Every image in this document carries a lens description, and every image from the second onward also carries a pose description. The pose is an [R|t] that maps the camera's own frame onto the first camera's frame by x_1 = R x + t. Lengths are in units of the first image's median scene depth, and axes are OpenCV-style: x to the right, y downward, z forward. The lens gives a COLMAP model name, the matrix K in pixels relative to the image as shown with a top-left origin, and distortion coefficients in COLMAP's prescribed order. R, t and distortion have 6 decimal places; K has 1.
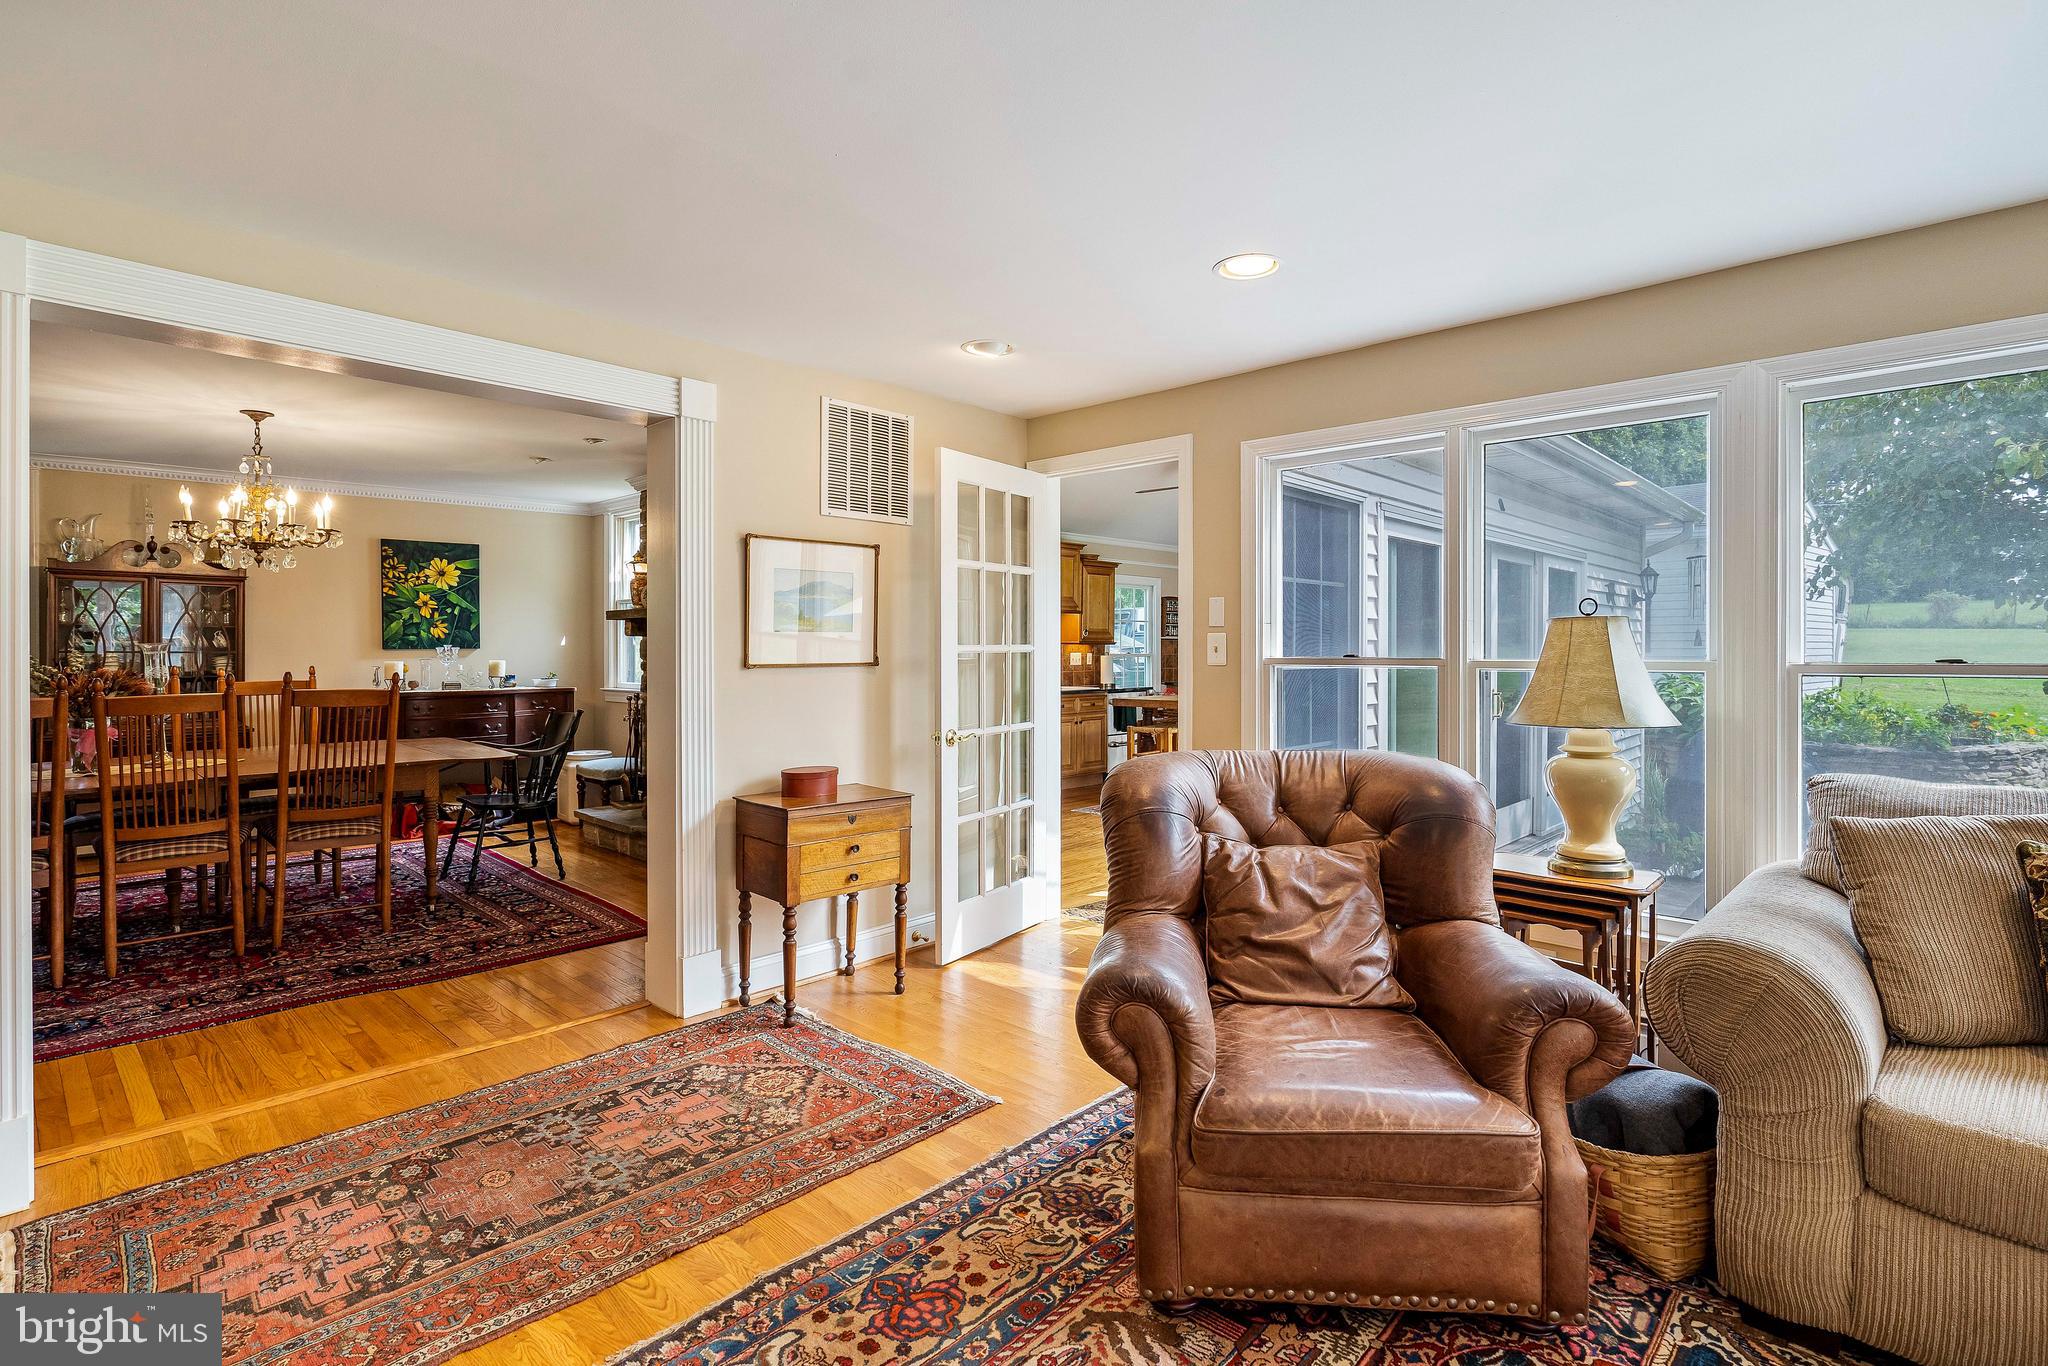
lens RADIAL K [[982.1, 0, 1023.4], [0, 982.1, 654.6], [0, 0, 1]] dist [-0.000897, -0.000146]
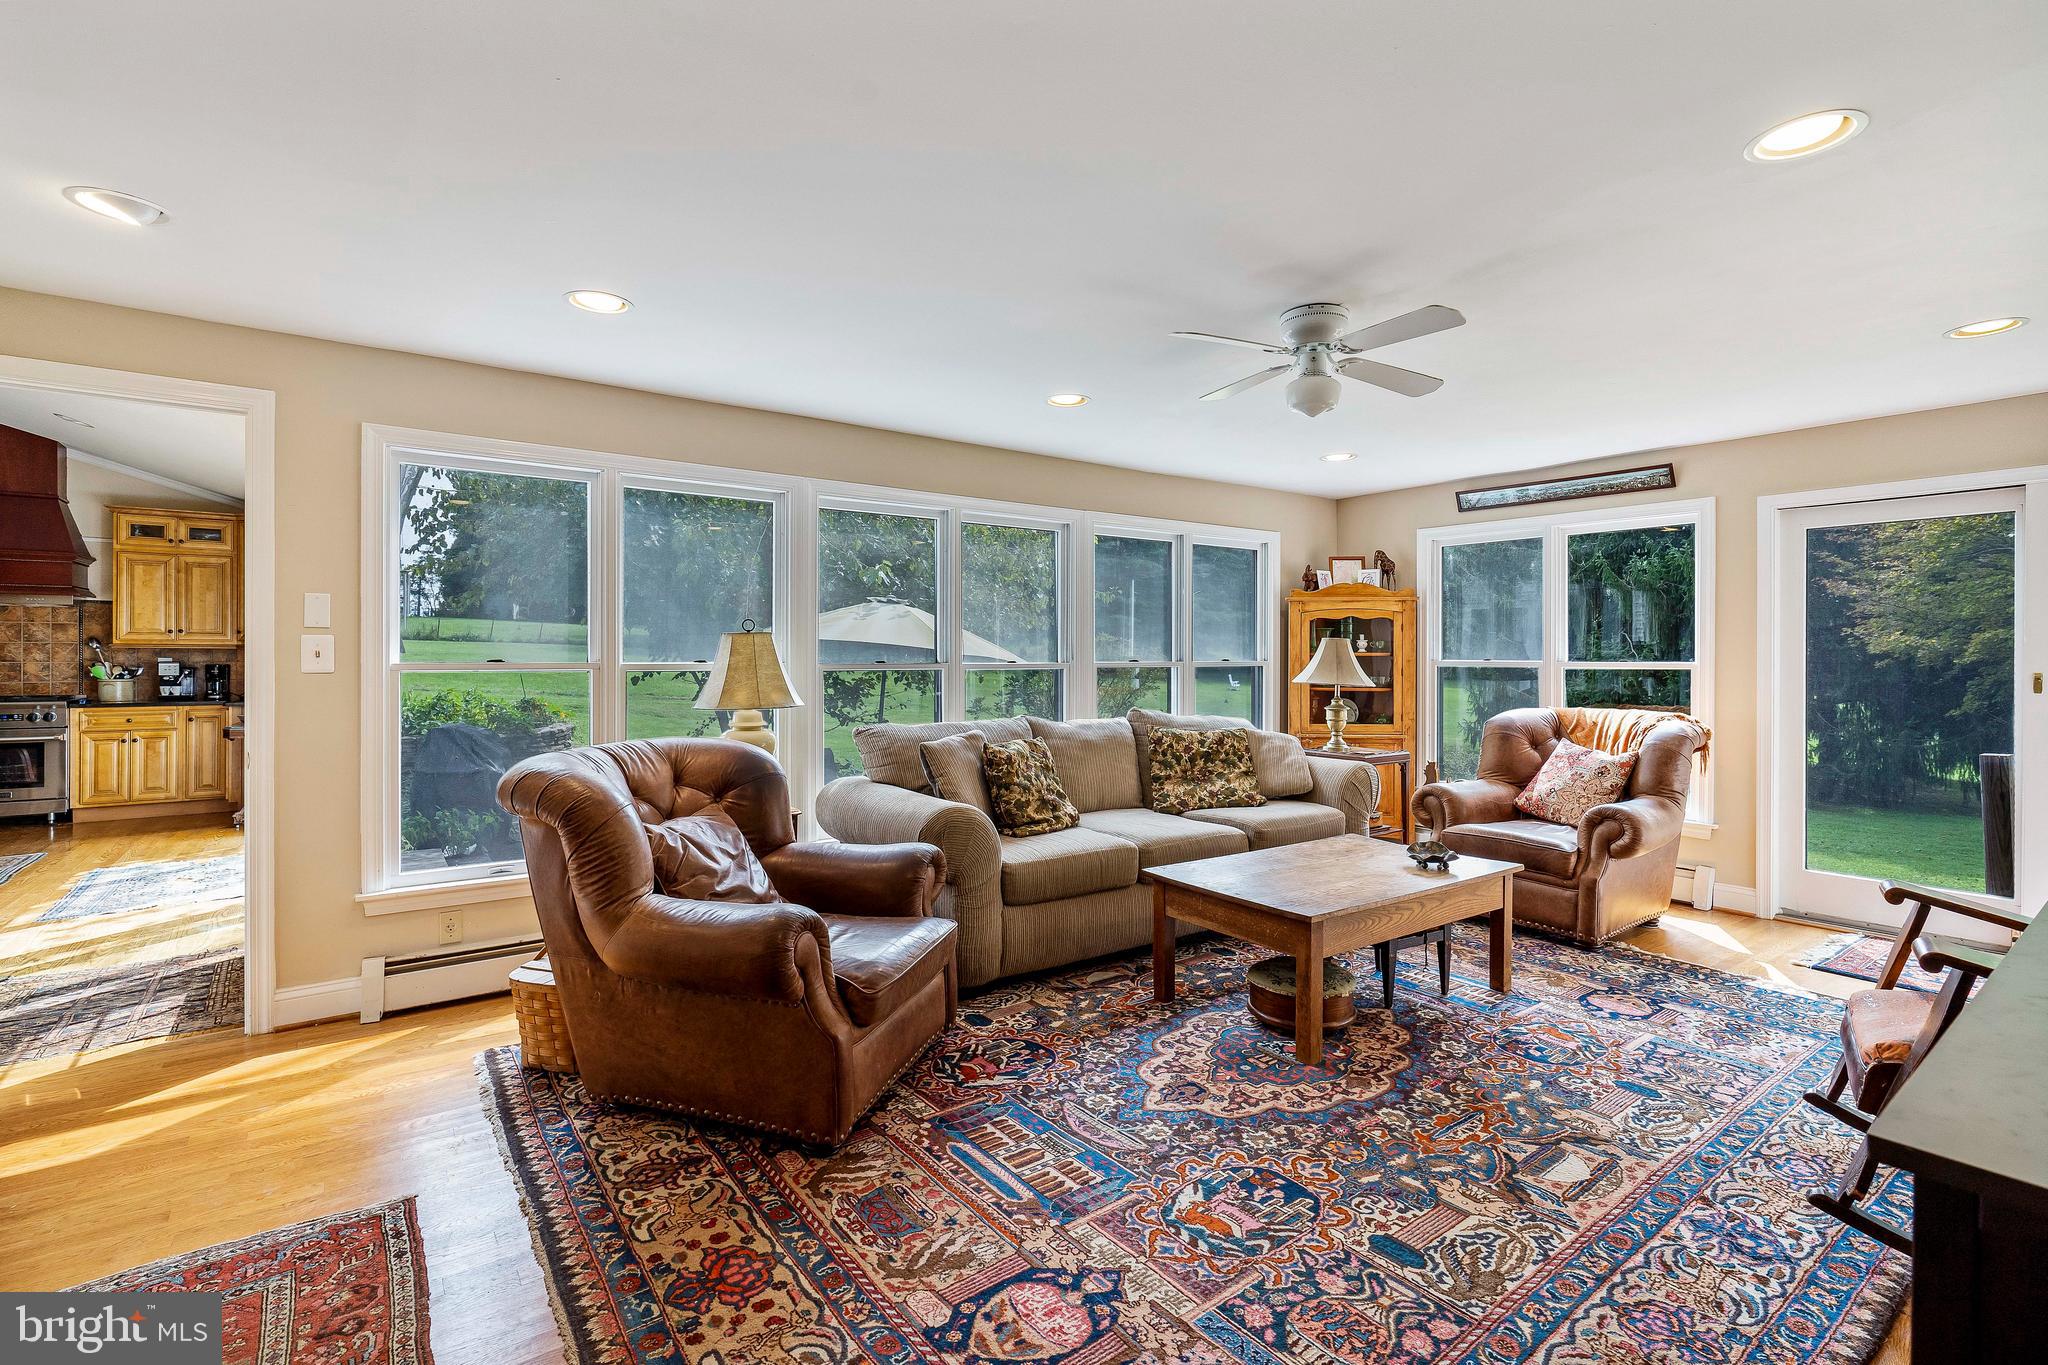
lens RADIAL K [[955.5, 0, 1024.0], [0, 955.5, 682.5], [0, 0, 1]] dist [-0.000724, -0.000155]
pose [[0.188292, -0.026080, 0.981767, -0.899135], [0.004461, 0.999660, 0.025700, 0.001489], [-0.982103, -0.000459, 0.188345, 0.427013]]
